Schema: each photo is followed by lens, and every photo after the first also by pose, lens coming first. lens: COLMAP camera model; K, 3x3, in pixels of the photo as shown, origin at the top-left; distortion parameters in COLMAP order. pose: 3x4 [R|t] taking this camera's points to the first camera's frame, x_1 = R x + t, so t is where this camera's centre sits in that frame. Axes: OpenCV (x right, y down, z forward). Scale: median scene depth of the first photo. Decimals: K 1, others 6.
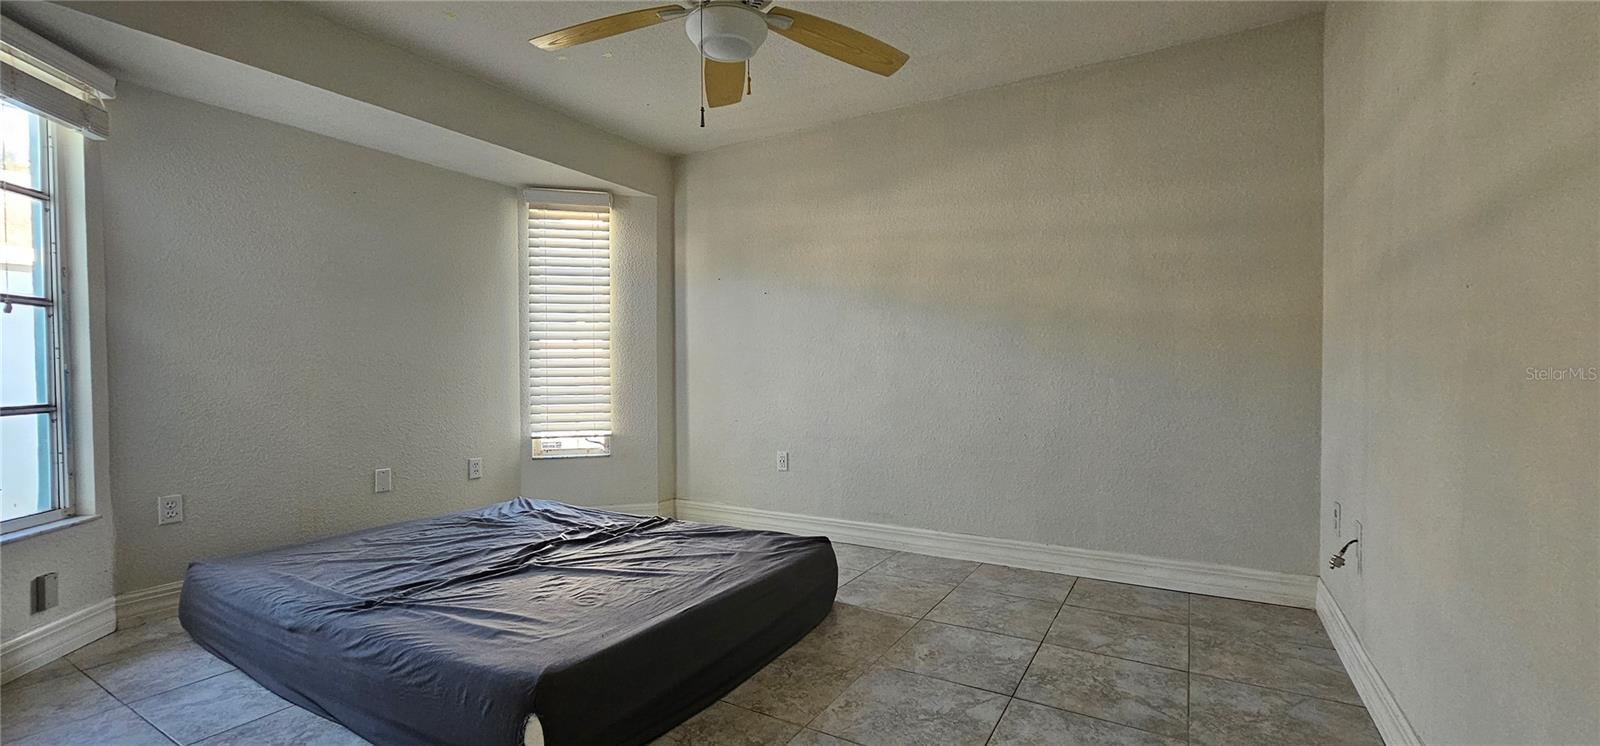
lens RADIAL K [[650.6, 0, 801.7], [0, 650.6, 383.7], [0, 0, 1]] dist [-0.003869, 0.003455]
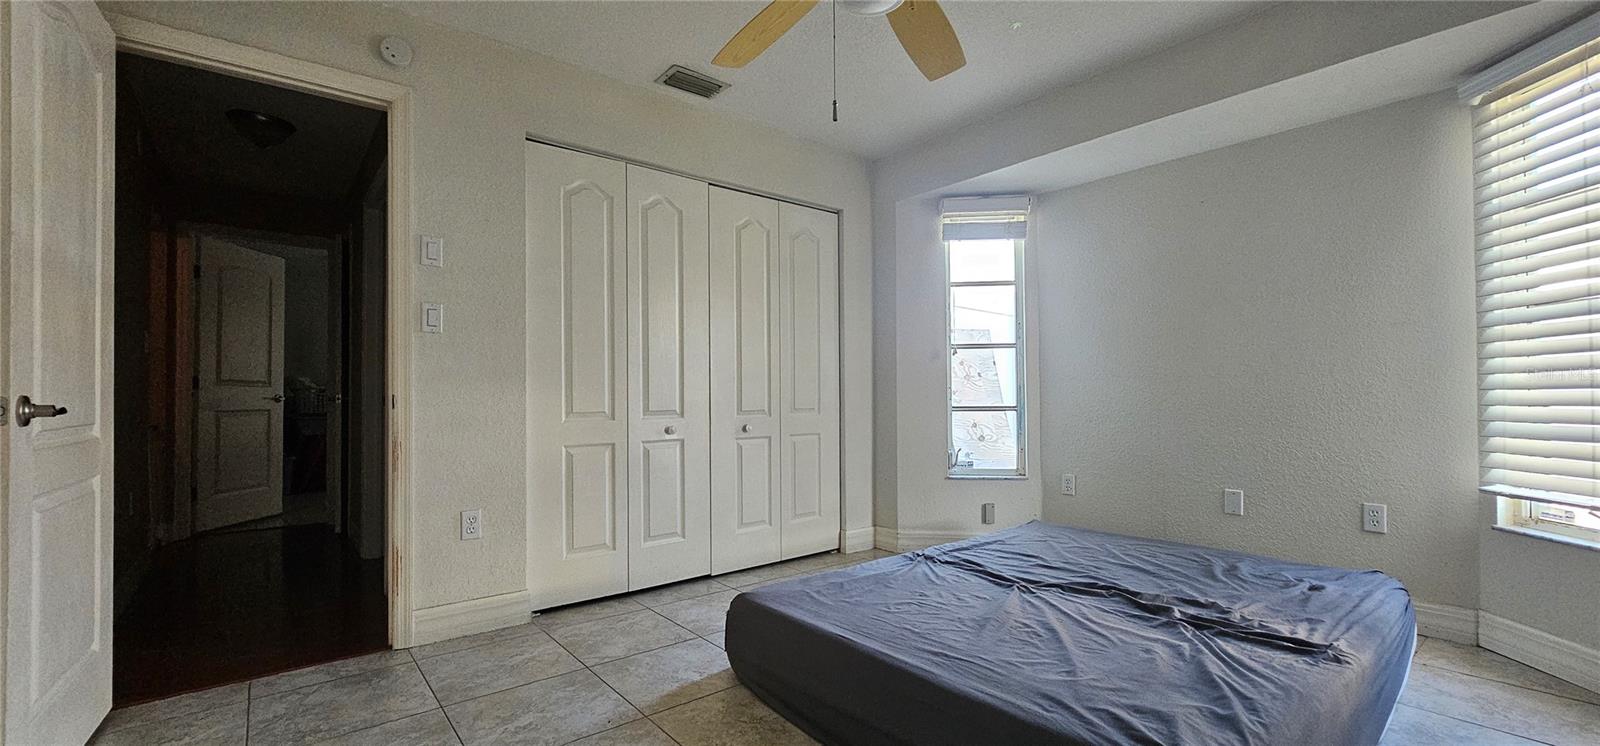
lens RADIAL K [[650.6, 0, 801.7], [0, 650.6, 383.7], [0, 0, 1]] dist [-0.003869, 0.003455]
pose [[-0.318309, -0.008977, -0.947944, 0.566168], [-0.010836, 0.999924, -0.005831, -0.008826], [0.947925, 0.008416, -0.318382, 0.955125]]
